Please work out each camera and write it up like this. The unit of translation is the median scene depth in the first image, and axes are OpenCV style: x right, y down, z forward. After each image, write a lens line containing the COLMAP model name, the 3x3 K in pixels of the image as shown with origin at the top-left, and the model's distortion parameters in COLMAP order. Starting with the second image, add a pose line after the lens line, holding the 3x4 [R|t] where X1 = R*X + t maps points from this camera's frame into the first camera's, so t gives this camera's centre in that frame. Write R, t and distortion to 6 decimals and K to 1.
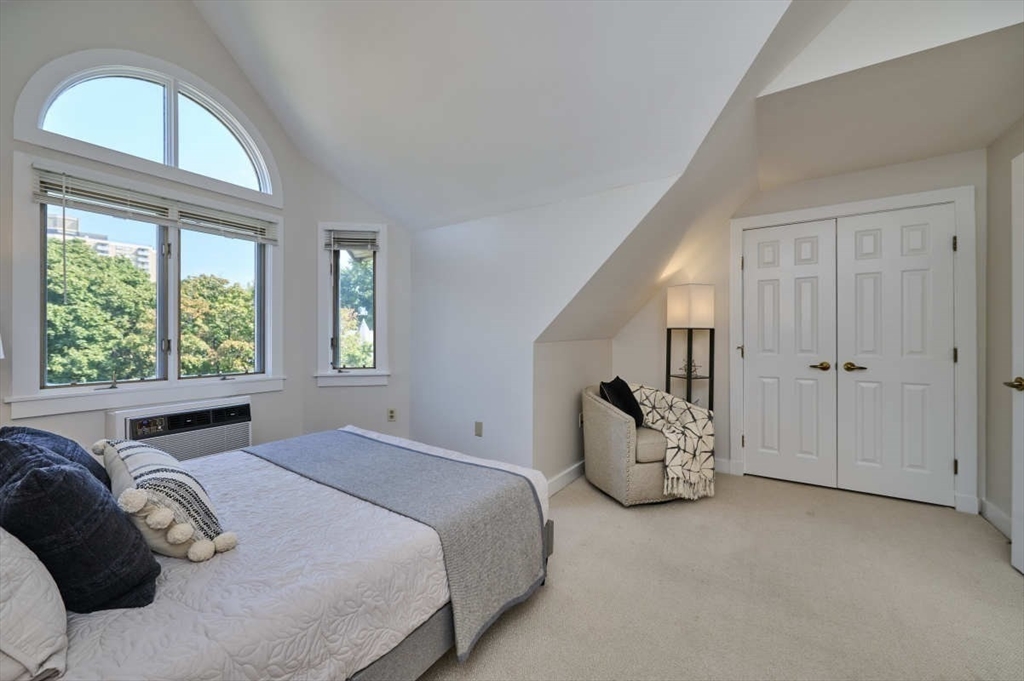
lens RADIAL K [[404.8, 0, 508.1], [0, 404.8, 337.8], [0, 0, 1]] dist [-0.001360, 0.000073]
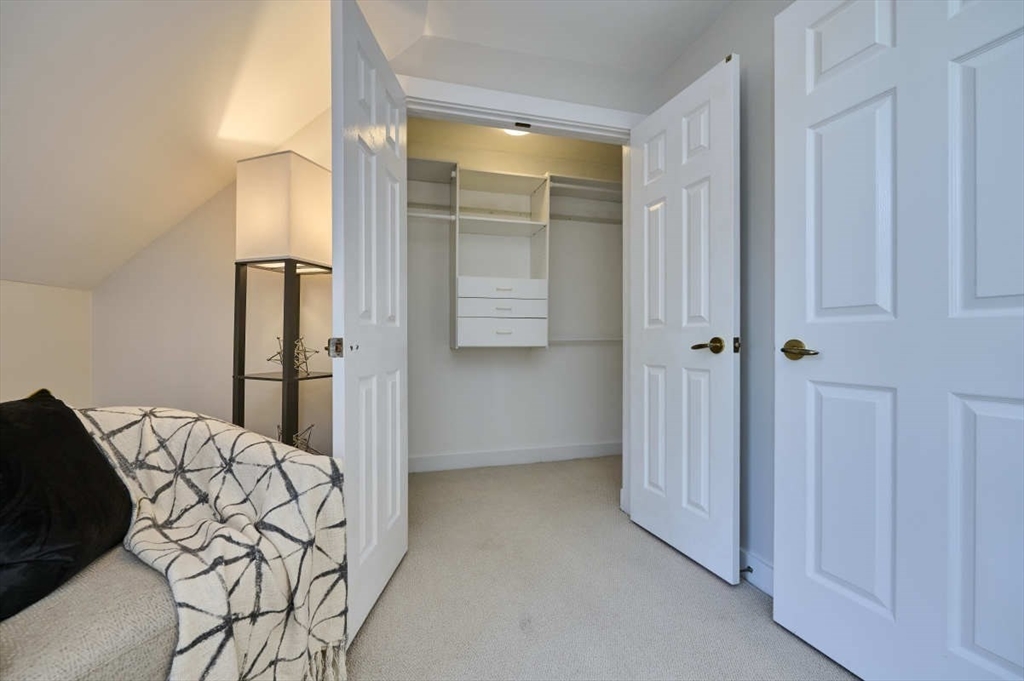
lens RADIAL K [[404.8, 0, 508.1], [0, 404.8, 337.8], [0, 0, 1]] dist [-0.001360, 0.000073]
pose [[0.653436, 0.003376, 0.756974, 0.300897], [-0.000450, 0.999992, -0.004072, 0.063108], [-0.756981, 0.002321, 0.653433, 0.597370]]
